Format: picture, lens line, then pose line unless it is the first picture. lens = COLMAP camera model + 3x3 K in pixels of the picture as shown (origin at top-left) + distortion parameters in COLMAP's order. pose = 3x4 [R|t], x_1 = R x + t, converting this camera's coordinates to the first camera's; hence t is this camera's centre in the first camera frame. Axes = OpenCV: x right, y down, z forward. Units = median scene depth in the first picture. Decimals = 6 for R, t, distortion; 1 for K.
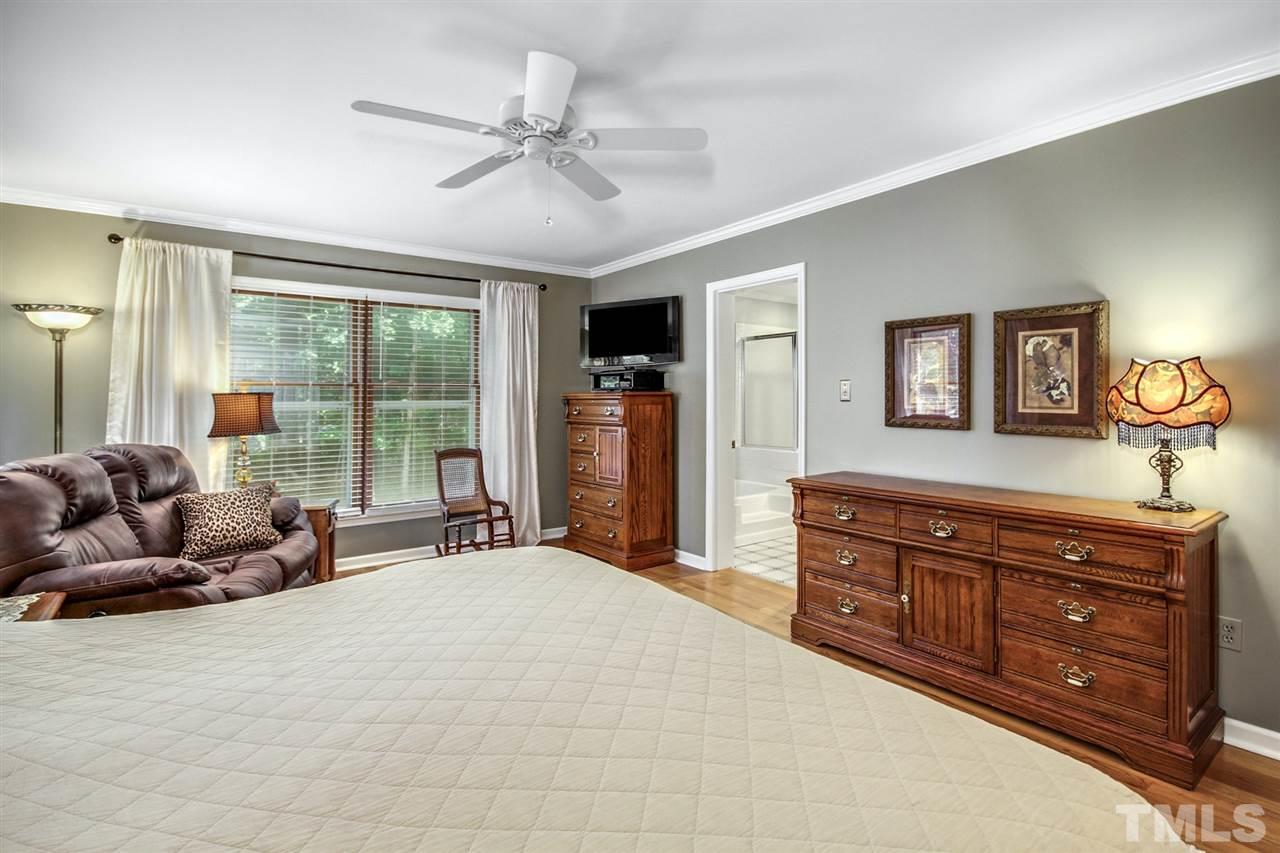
lens RADIAL K [[610.4, 0, 640.0], [0, 610.4, 426.5], [0, 0, 1]] dist [0.000036, -0.023835]
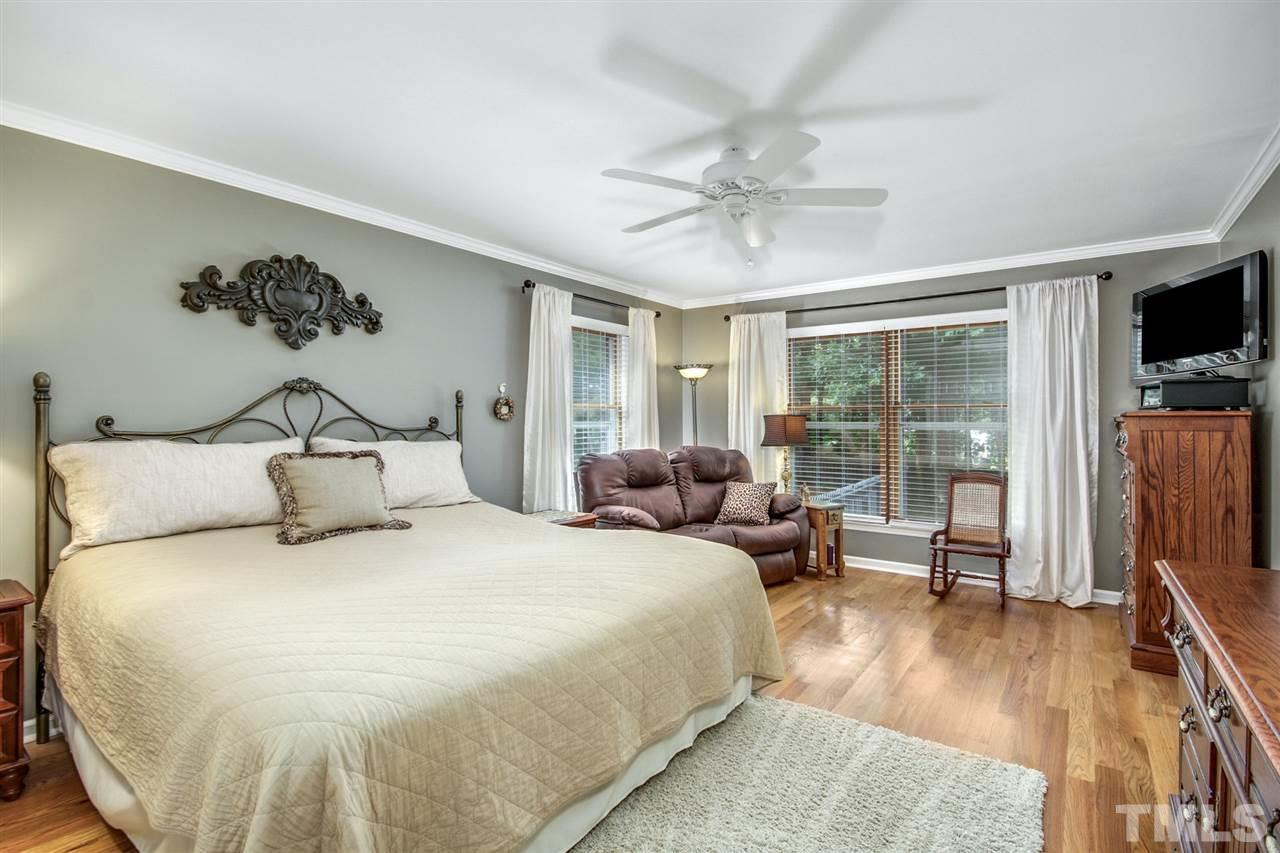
lens RADIAL K [[610.4, 0, 640.0], [0, 610.4, 426.5], [0, 0, 1]] dist [0.000036, -0.023835]
pose [[0.285958, 0.015680, -0.958114, 0.454685], [-0.041225, 0.999142, 0.004048, -0.018305], [0.957355, 0.038341, 0.286359, 0.246112]]
